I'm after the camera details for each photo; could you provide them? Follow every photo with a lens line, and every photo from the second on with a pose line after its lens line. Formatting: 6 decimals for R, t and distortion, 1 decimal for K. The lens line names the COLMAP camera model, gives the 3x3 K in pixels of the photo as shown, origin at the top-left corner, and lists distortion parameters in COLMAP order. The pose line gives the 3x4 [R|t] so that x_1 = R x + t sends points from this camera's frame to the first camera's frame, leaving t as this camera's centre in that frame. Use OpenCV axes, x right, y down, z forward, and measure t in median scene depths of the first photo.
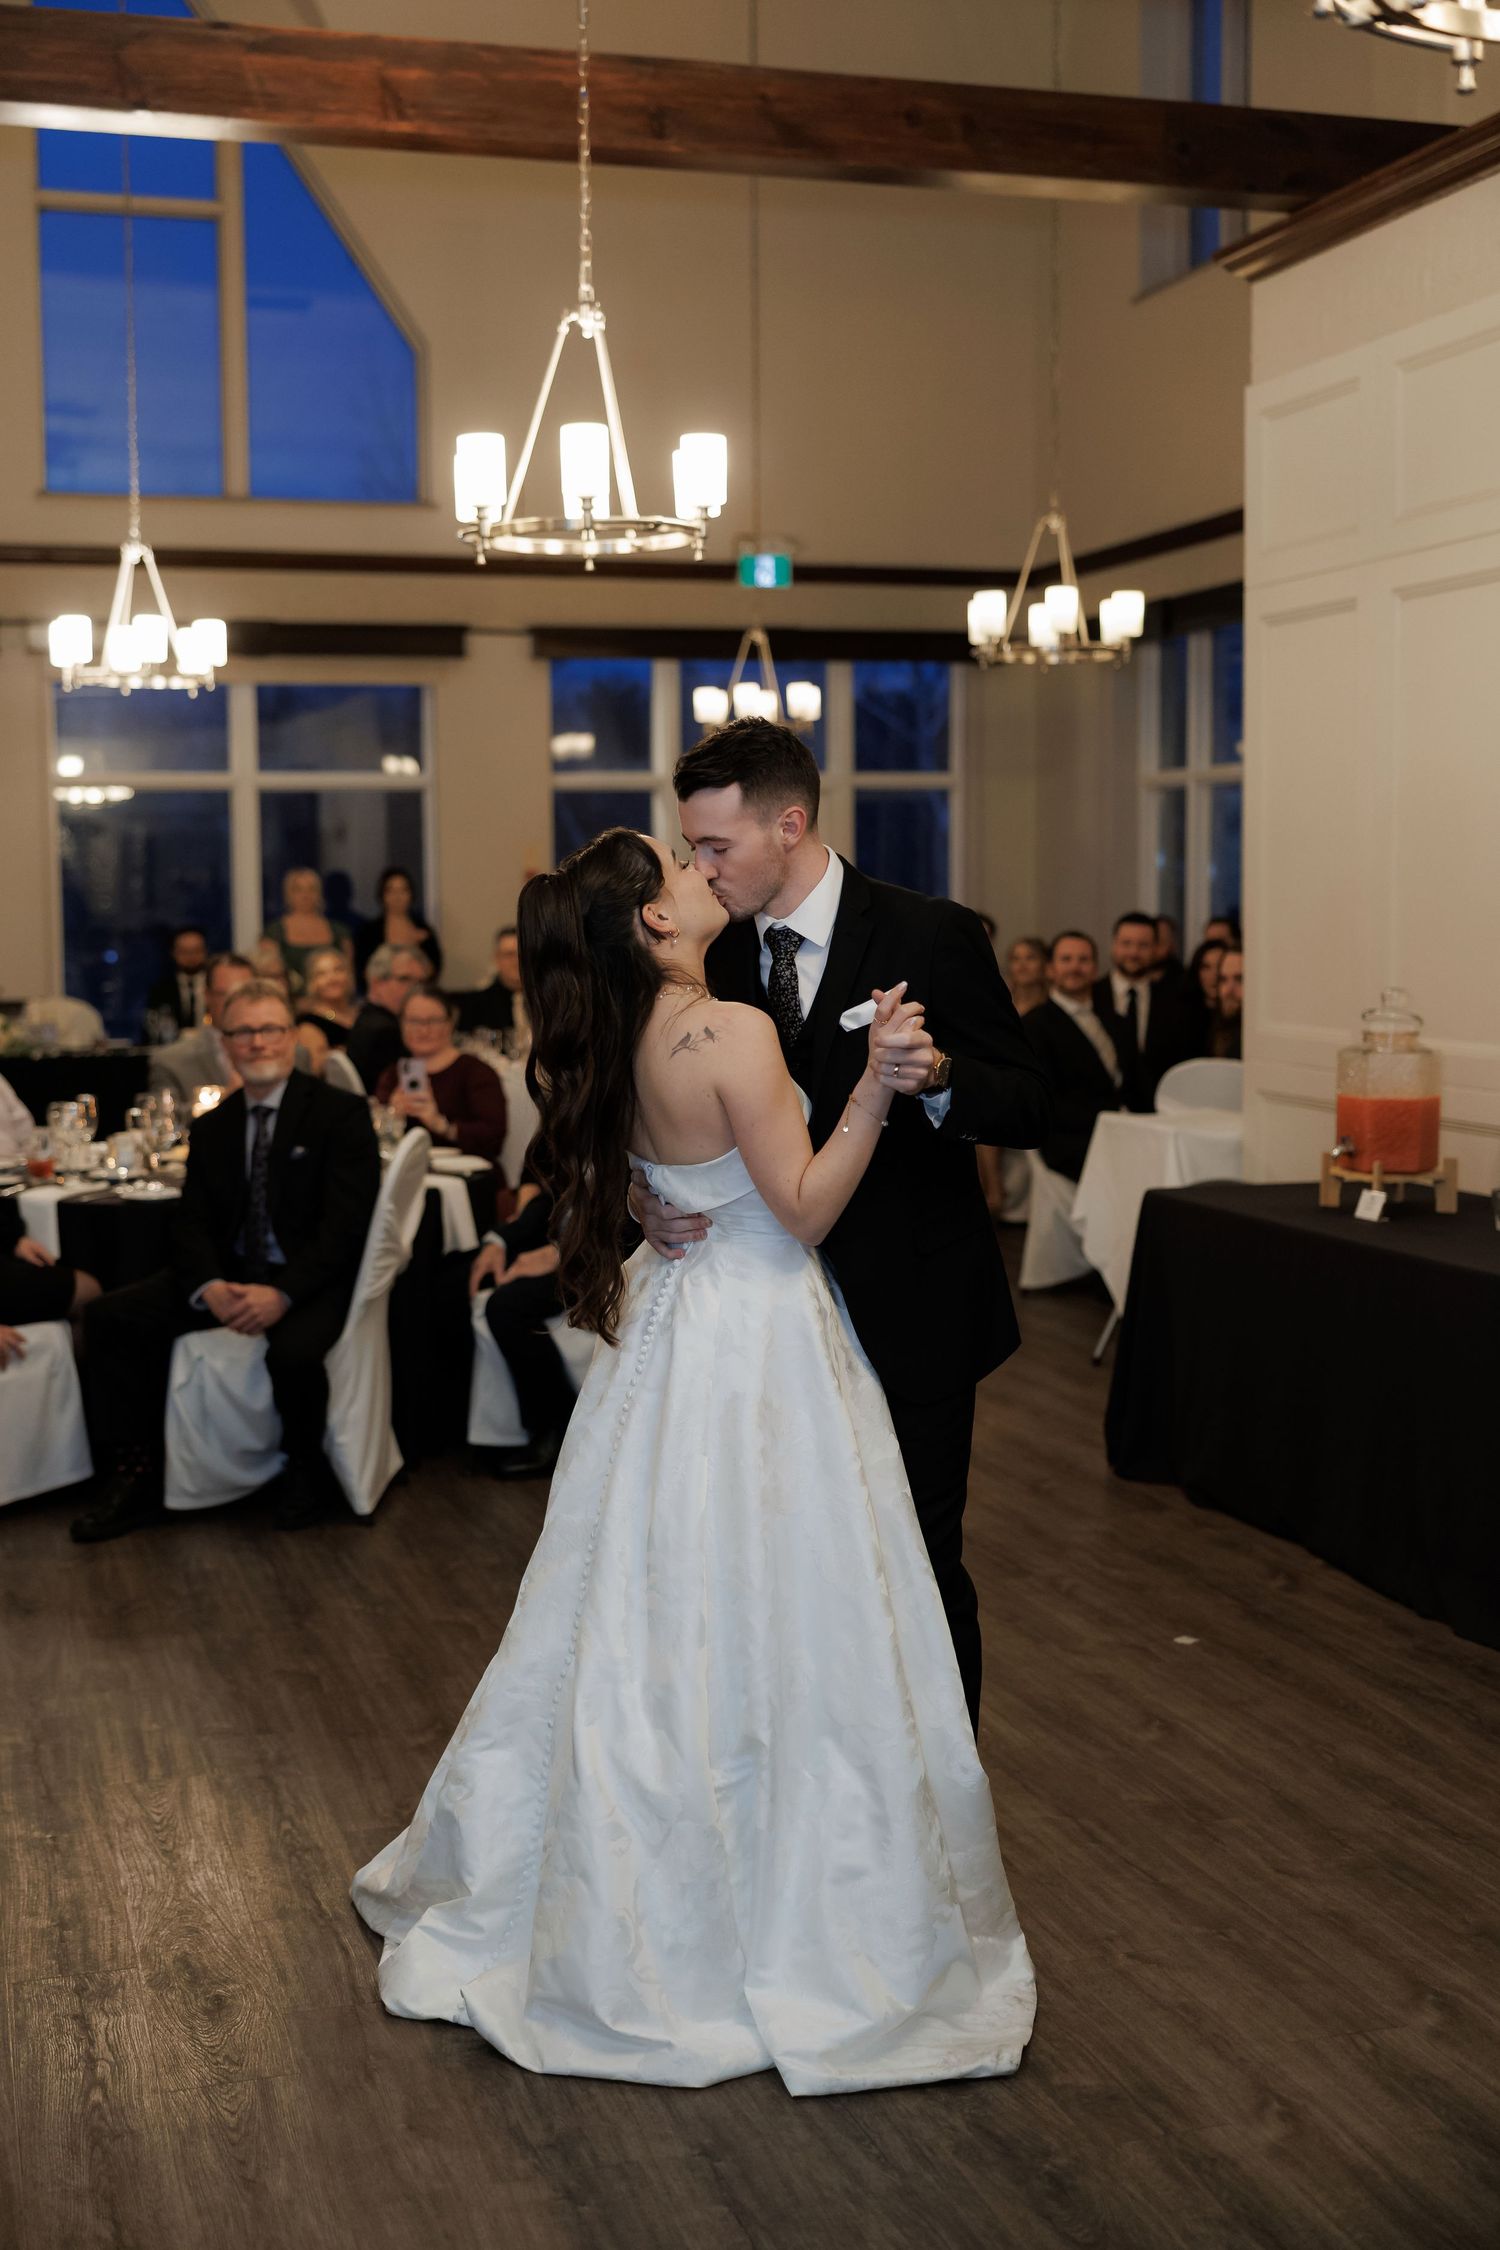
lens RADIAL K [[2825.4, 0, 750.0], [0, 2825.4, 1125.0], [0, 0, 1]] dist [-0.004905, 0.027501]
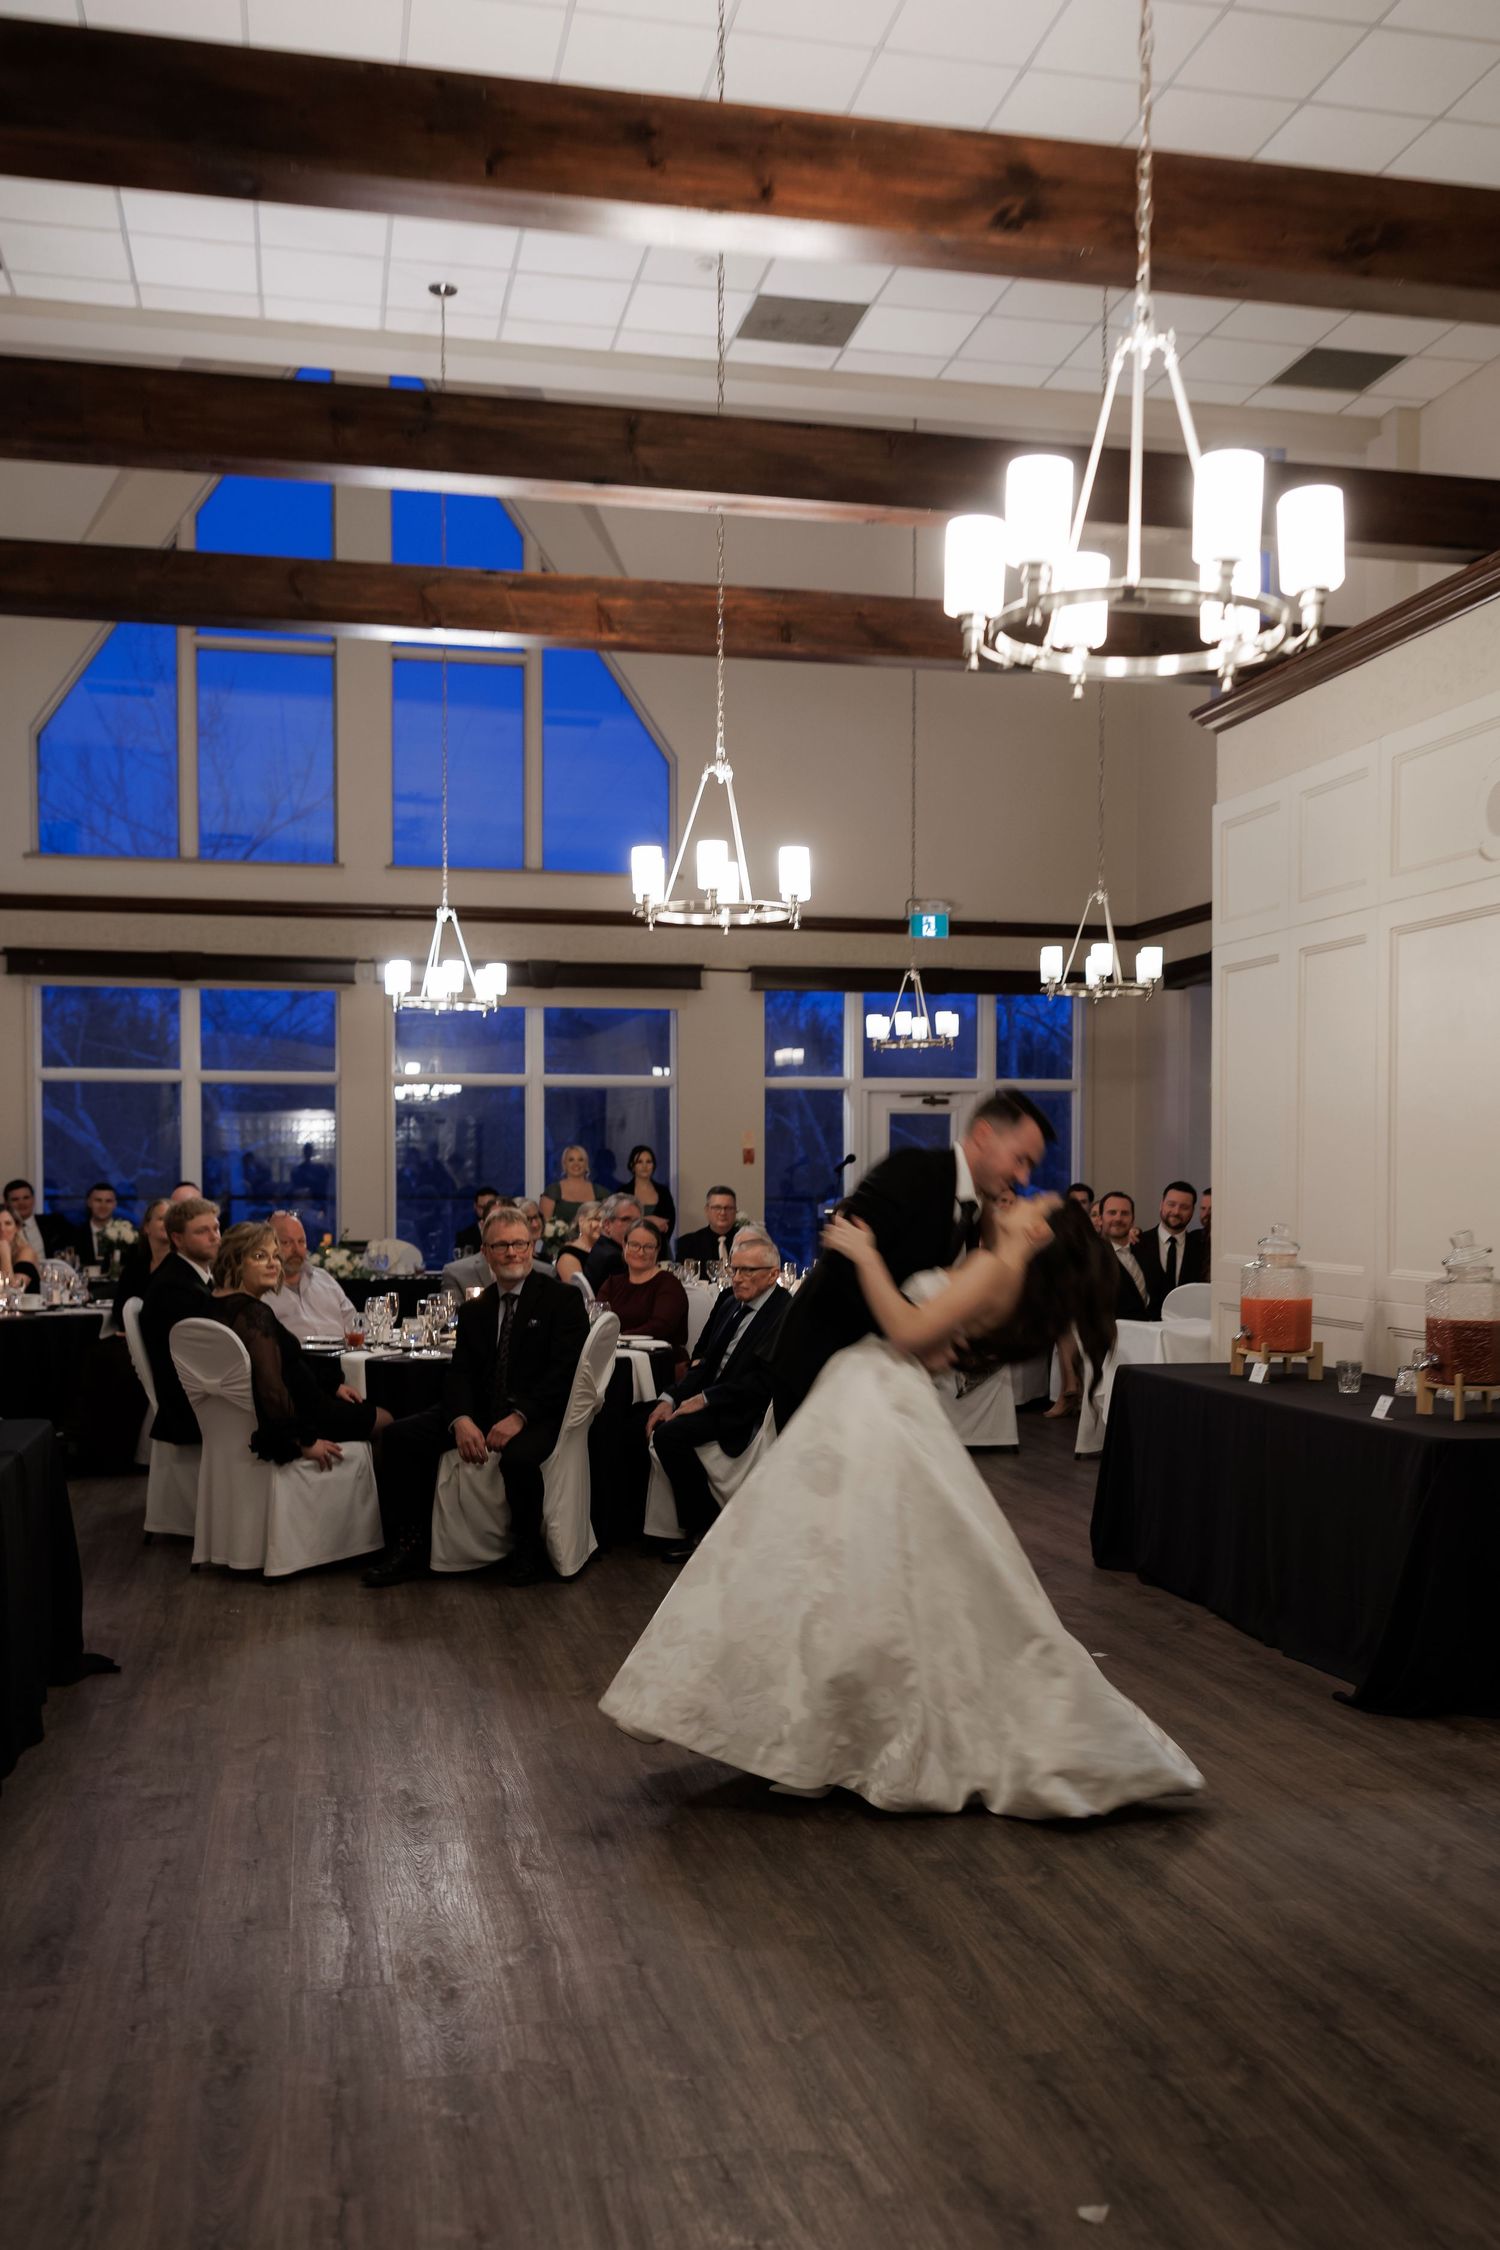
lens RADIAL K [[2263.7, 0, 819.8], [0, 2263.7, 1247.4], [0, 0, 1]] dist [0.002024, 0.024880]
pose [[0.998110, 0.013675, -0.059908, 0.059663], [-0.016659, 0.998631, -0.049591, 0.023822], [0.059148, 0.050495, 0.996971, -0.159545]]
